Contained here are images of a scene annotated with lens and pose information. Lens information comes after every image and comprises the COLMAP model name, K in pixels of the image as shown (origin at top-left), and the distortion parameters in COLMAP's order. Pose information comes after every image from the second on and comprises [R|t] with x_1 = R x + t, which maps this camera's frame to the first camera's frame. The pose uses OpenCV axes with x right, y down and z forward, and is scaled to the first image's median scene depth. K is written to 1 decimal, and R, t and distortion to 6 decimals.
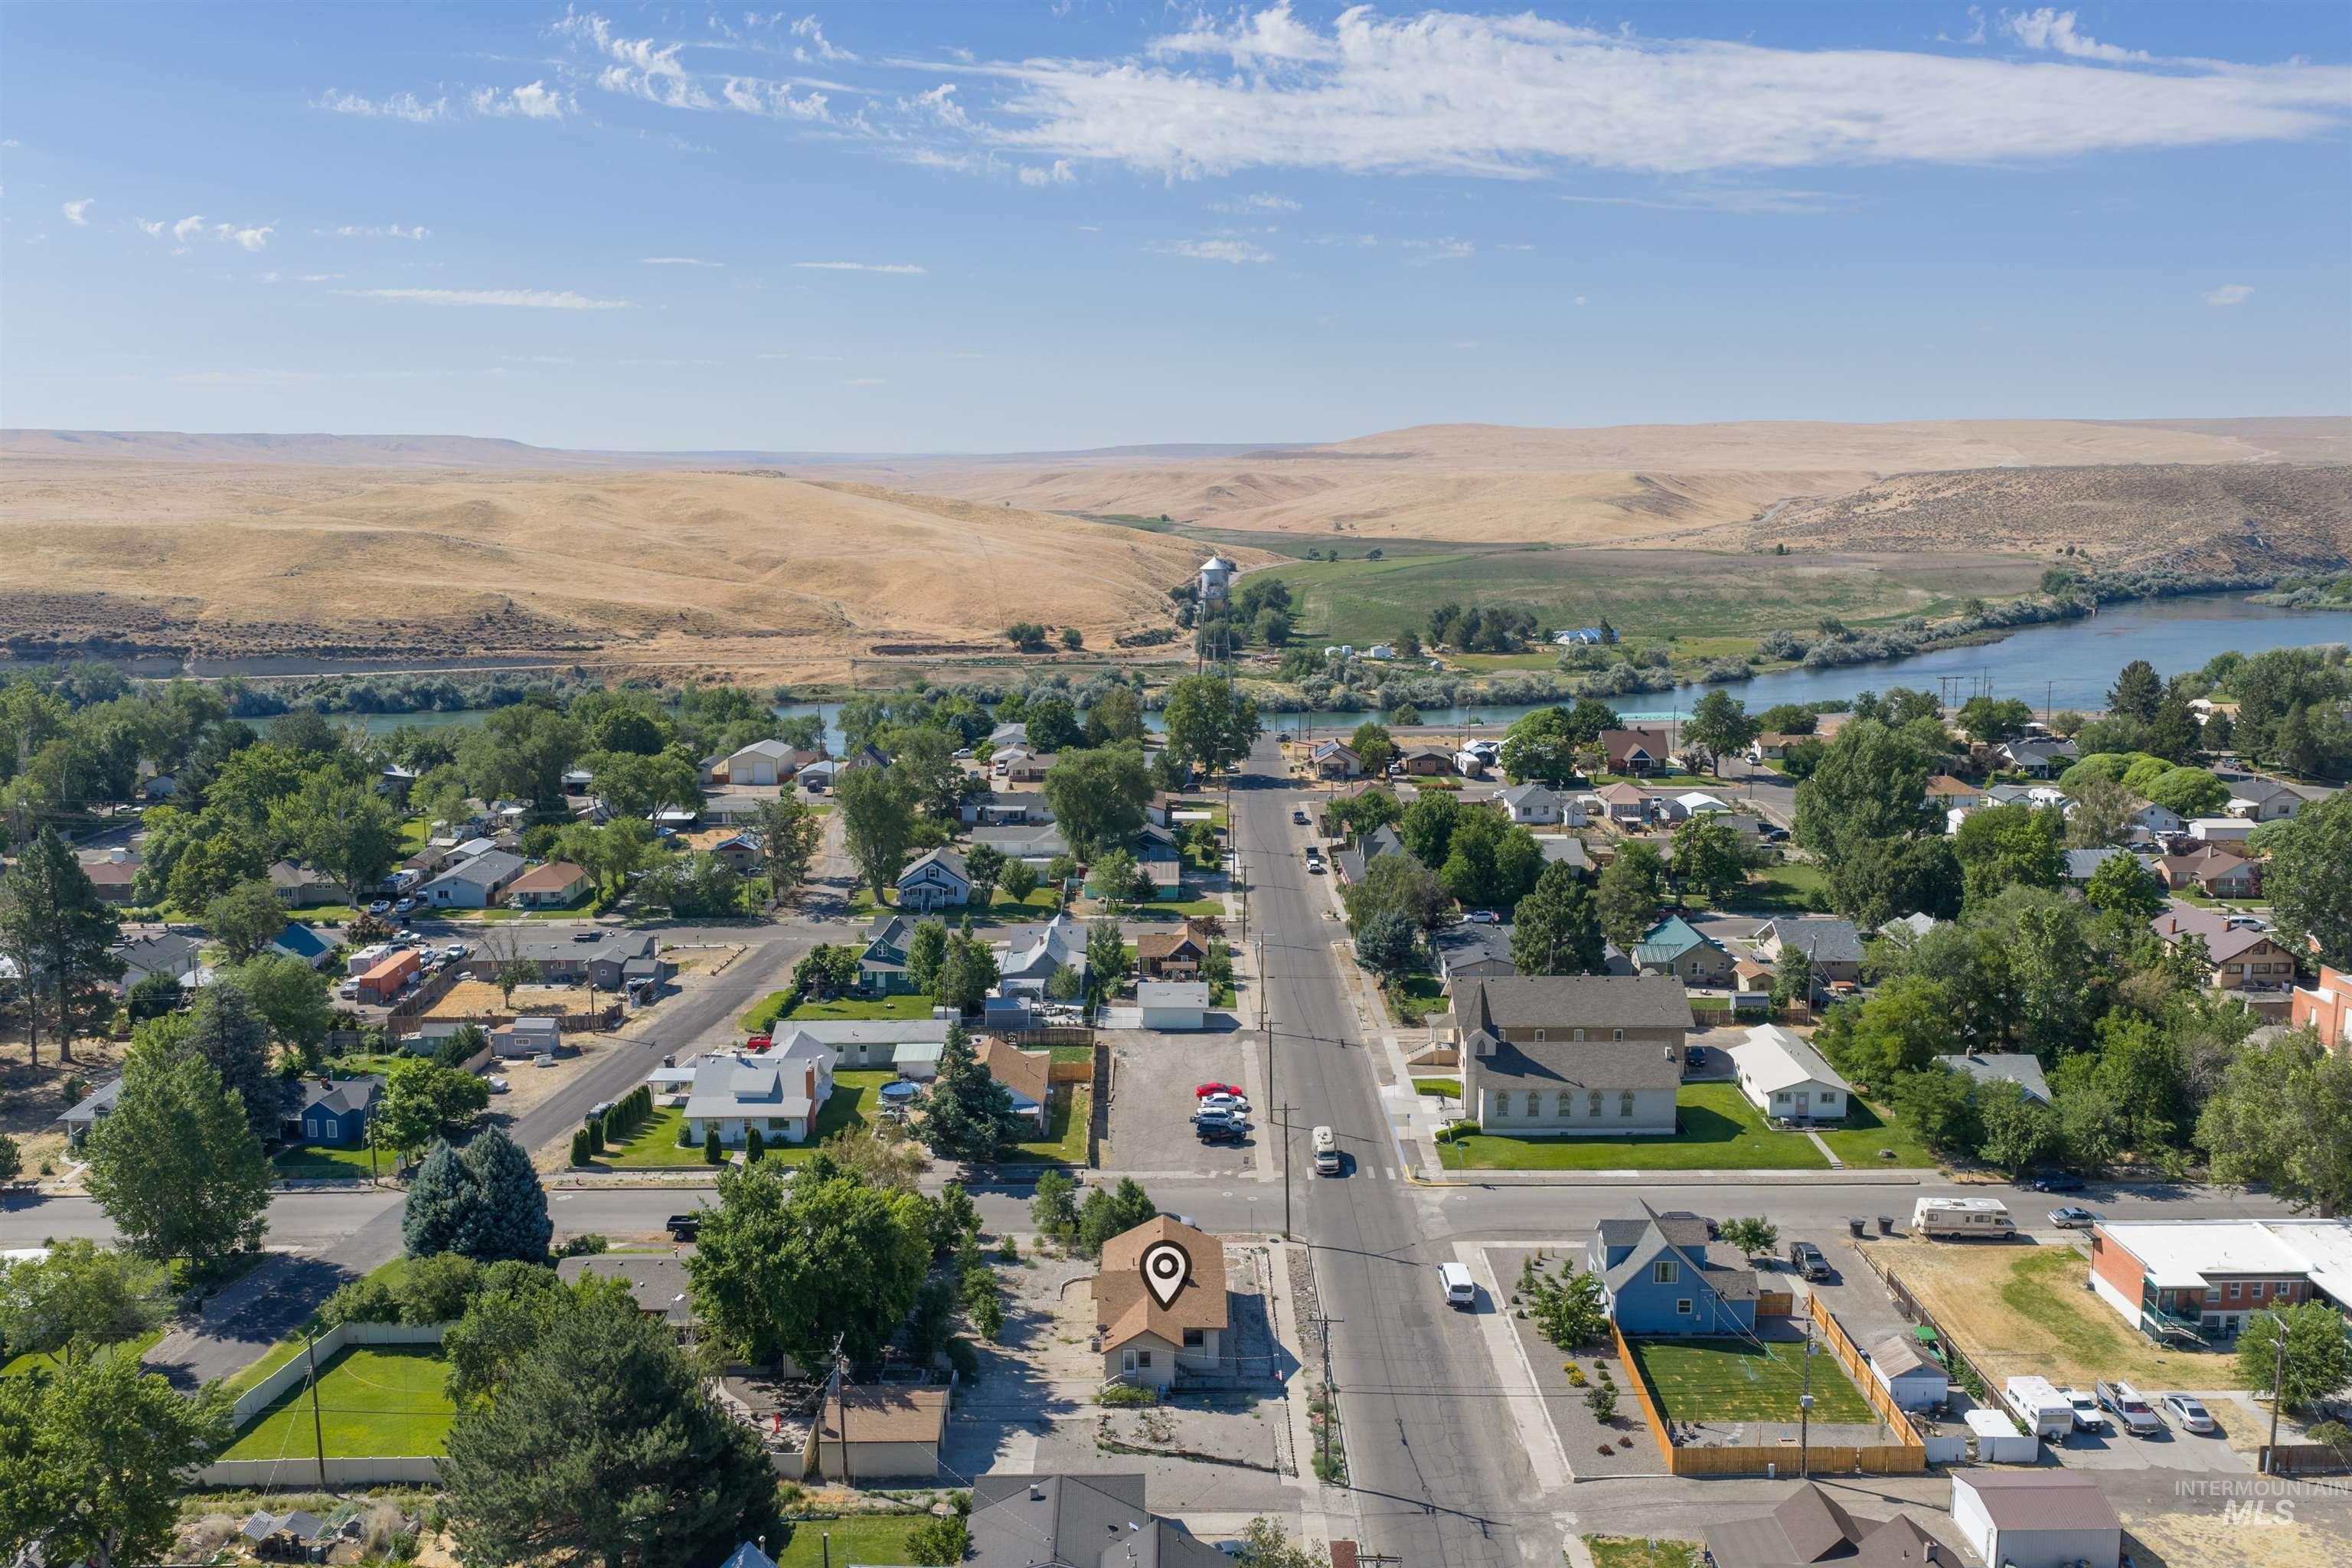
lens RADIAL K [[1945.4, 0, 1170.3], [0, 1945.4, 691.3], [0, 0, 1]] dist [0.035059, -0.068371]
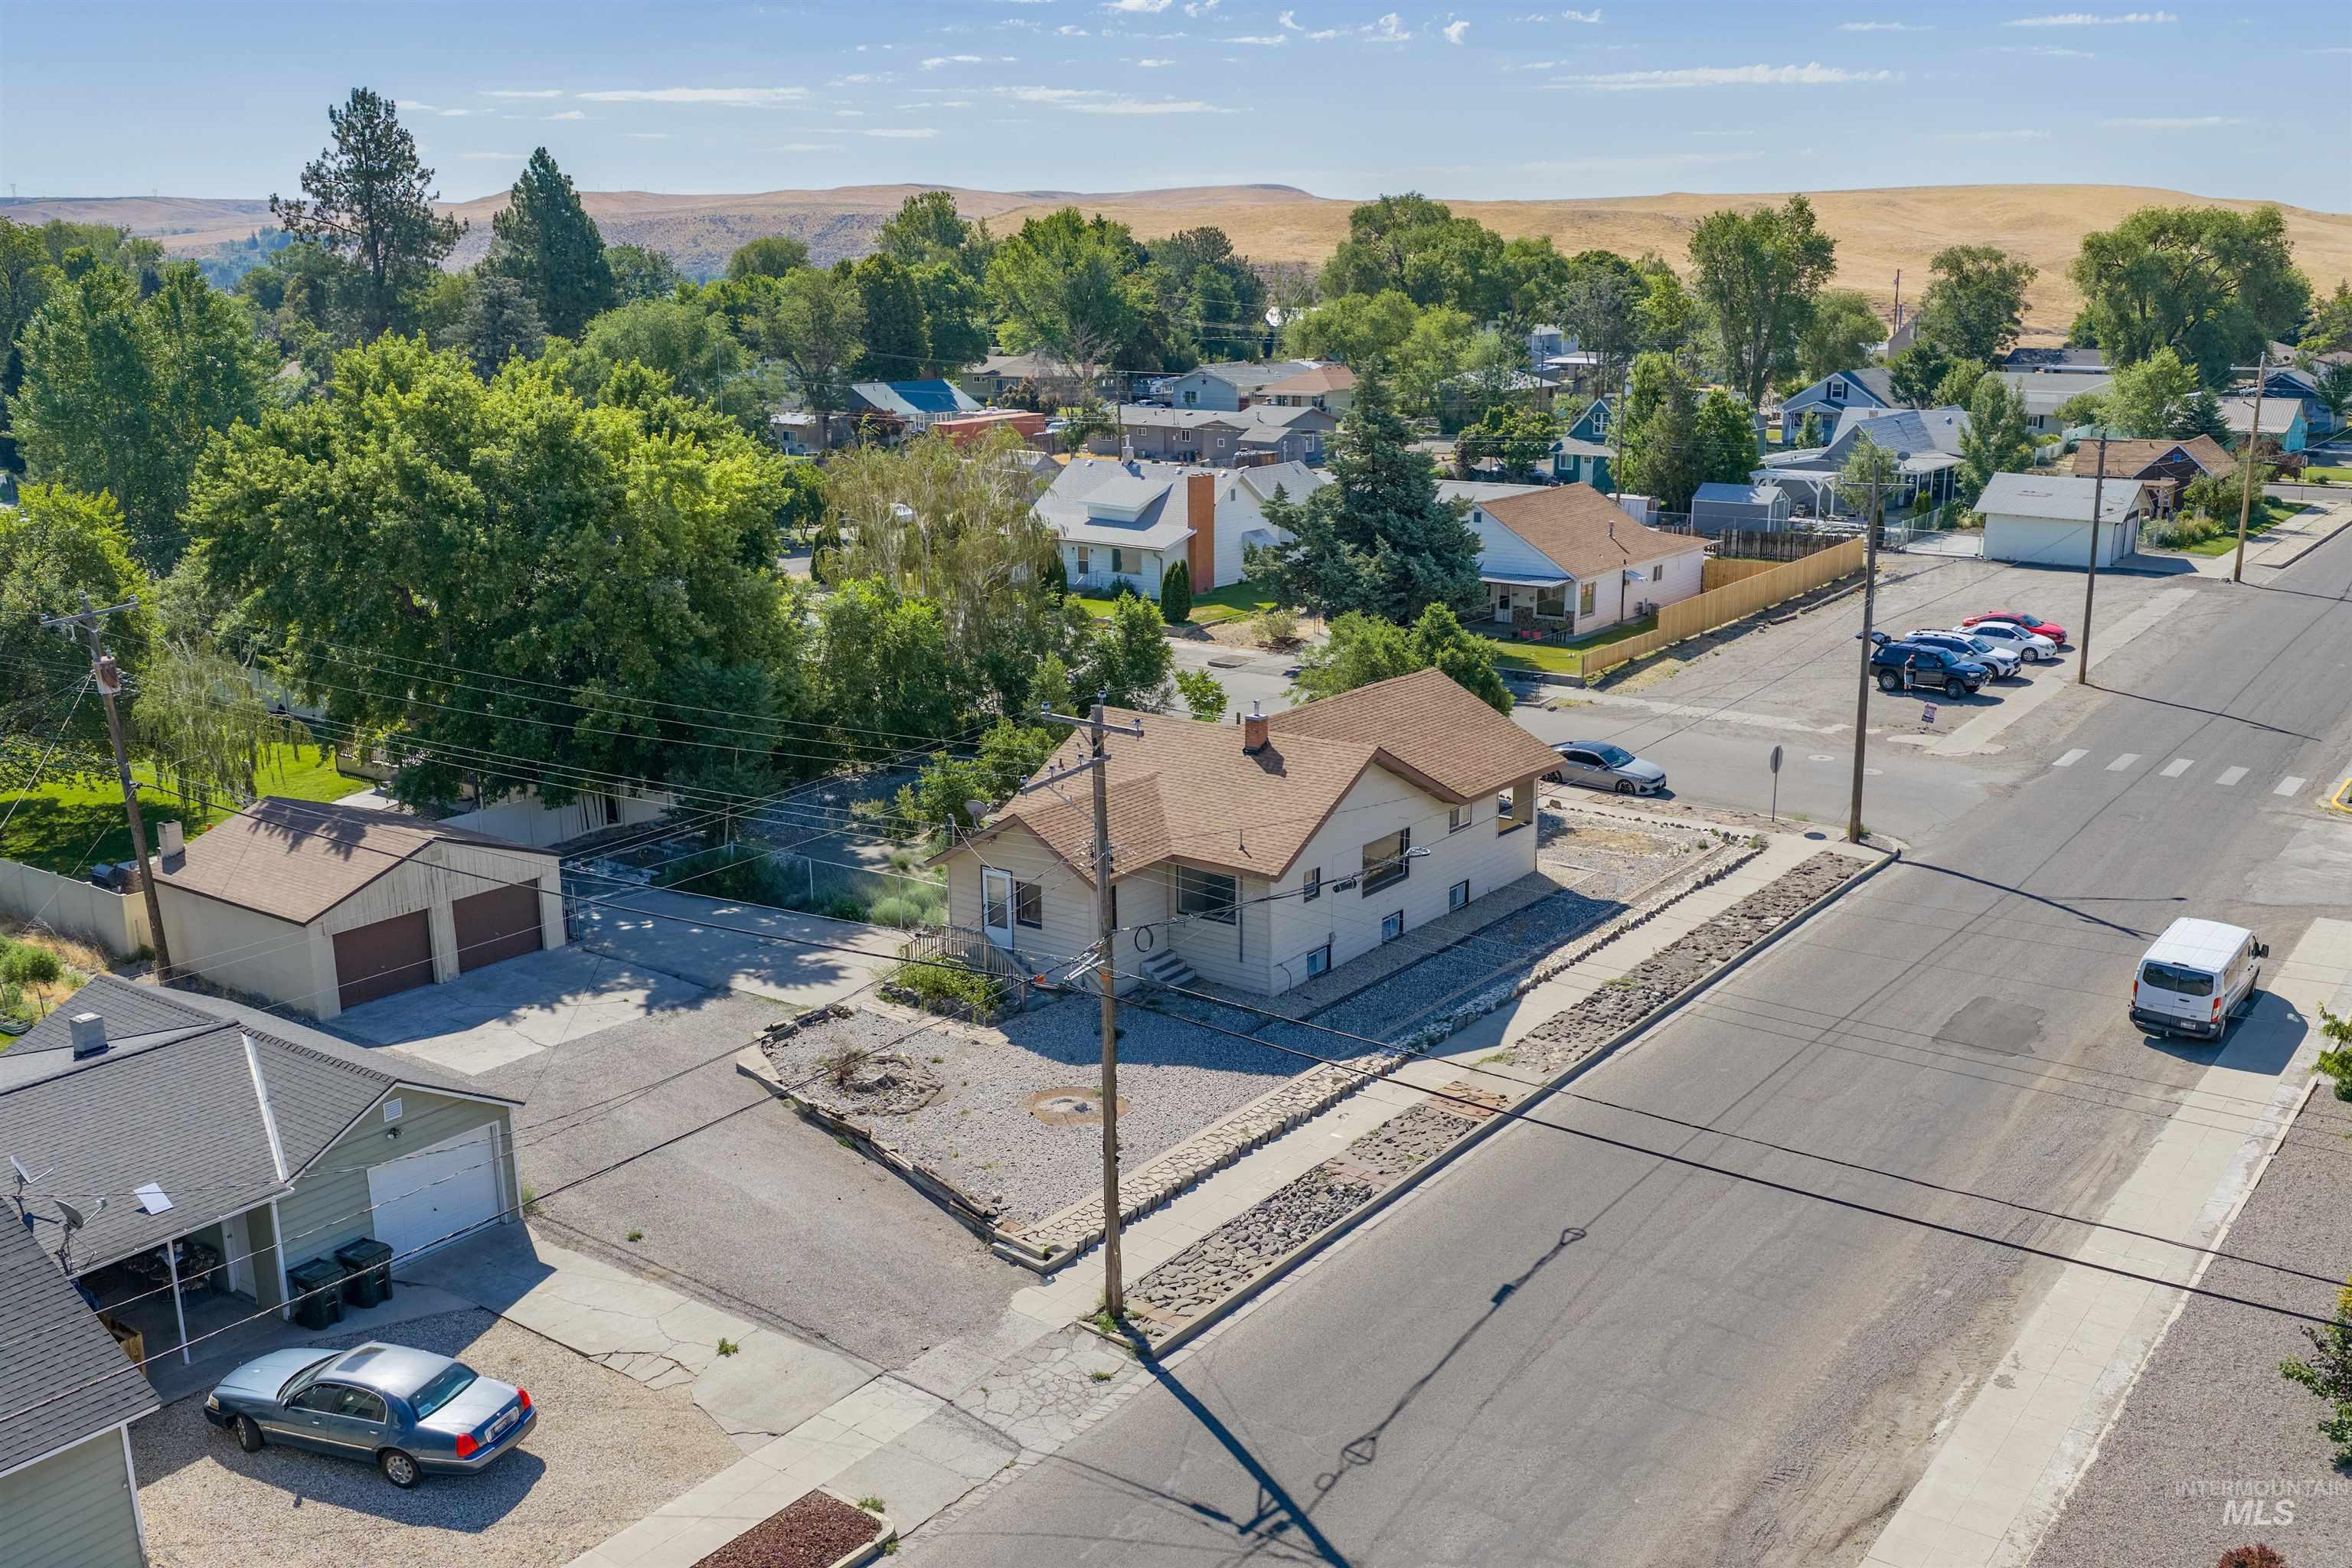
lens RADIAL K [[2136.6, 0, 1235.9], [0, 2136.6, 781.5], [0, 0, 1]] dist [-0.003888, 0.005324]
pose [[0.812439, 0.141512, -0.565612, 0.037628], [-0.068814, 0.986591, 0.147994, 0.041167], [0.578971, -0.081314, 0.811283, 0.112206]]
